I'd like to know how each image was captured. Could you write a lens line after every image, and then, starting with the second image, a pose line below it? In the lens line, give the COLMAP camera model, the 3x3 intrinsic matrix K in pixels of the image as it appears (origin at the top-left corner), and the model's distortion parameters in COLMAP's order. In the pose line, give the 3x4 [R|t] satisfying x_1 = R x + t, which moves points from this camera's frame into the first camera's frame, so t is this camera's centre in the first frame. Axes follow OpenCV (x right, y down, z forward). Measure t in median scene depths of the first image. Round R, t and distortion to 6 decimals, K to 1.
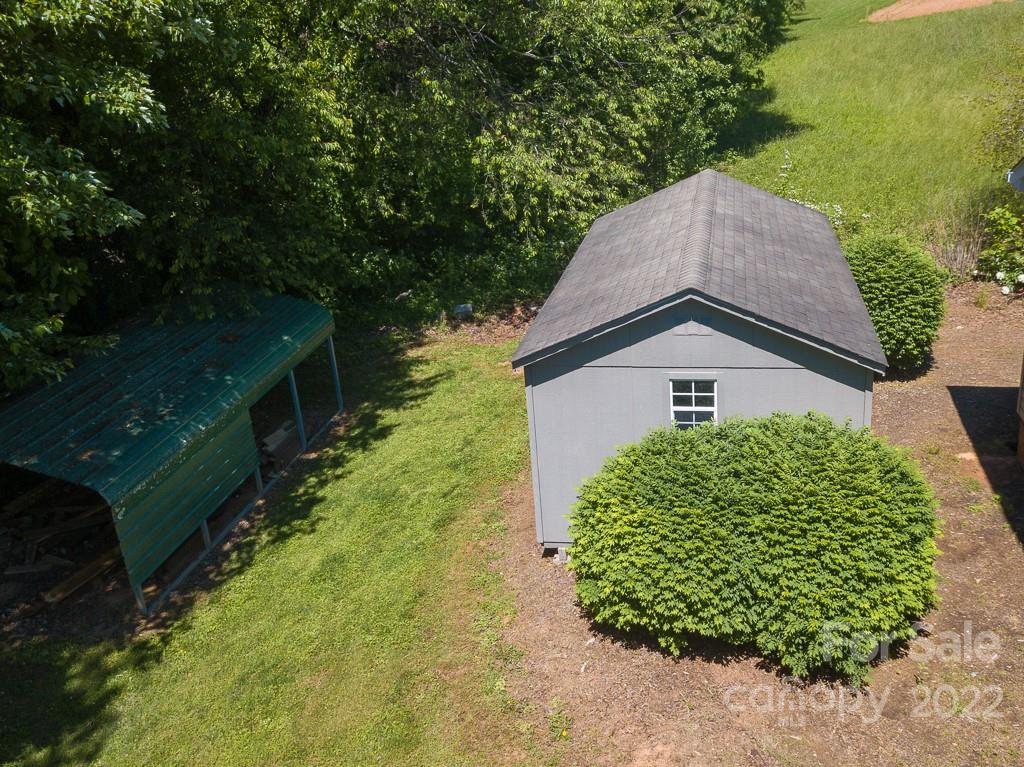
lens RADIAL K [[812.7, 0, 520.1], [0, 812.7, 376.0], [0, 0, 1]] dist [0.032113, 0.005468]
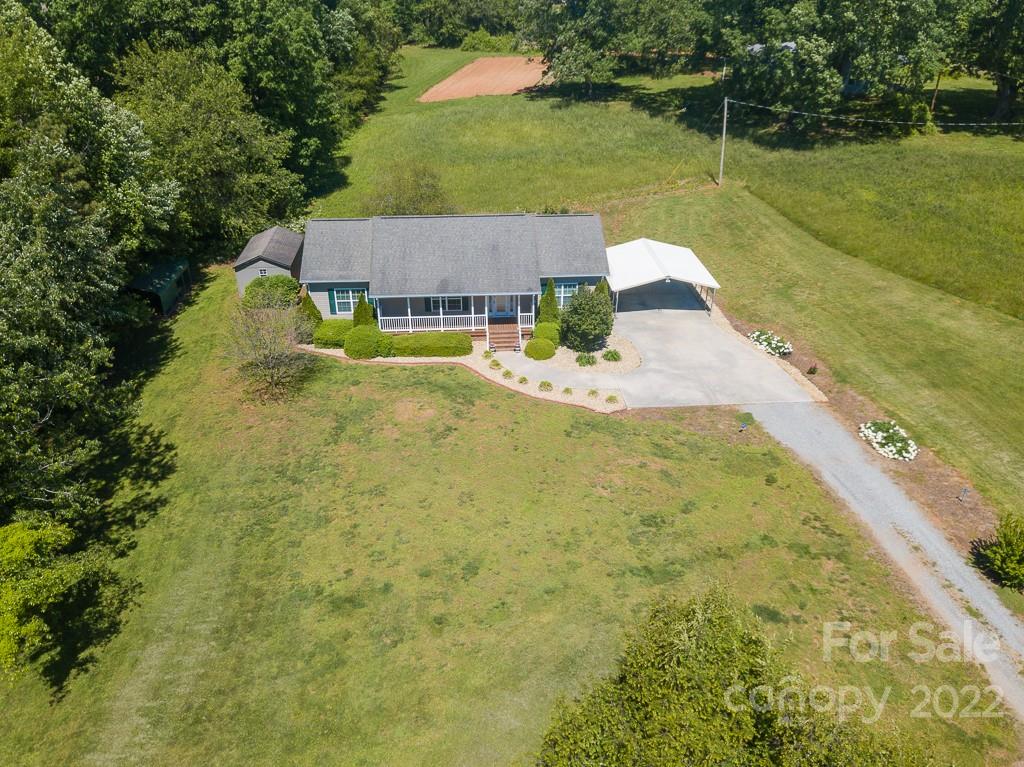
lens RADIAL K [[812.7, 0, 520.1], [0, 812.7, 376.0], [0, 0, 1]] dist [0.032113, 0.005468]
pose [[0.952251, -0.076855, 0.295484, 0.122230], [0.053620, 0.994855, 0.085961, 0.278860], [-0.300570, -0.066013, 0.951472, -4.130826]]
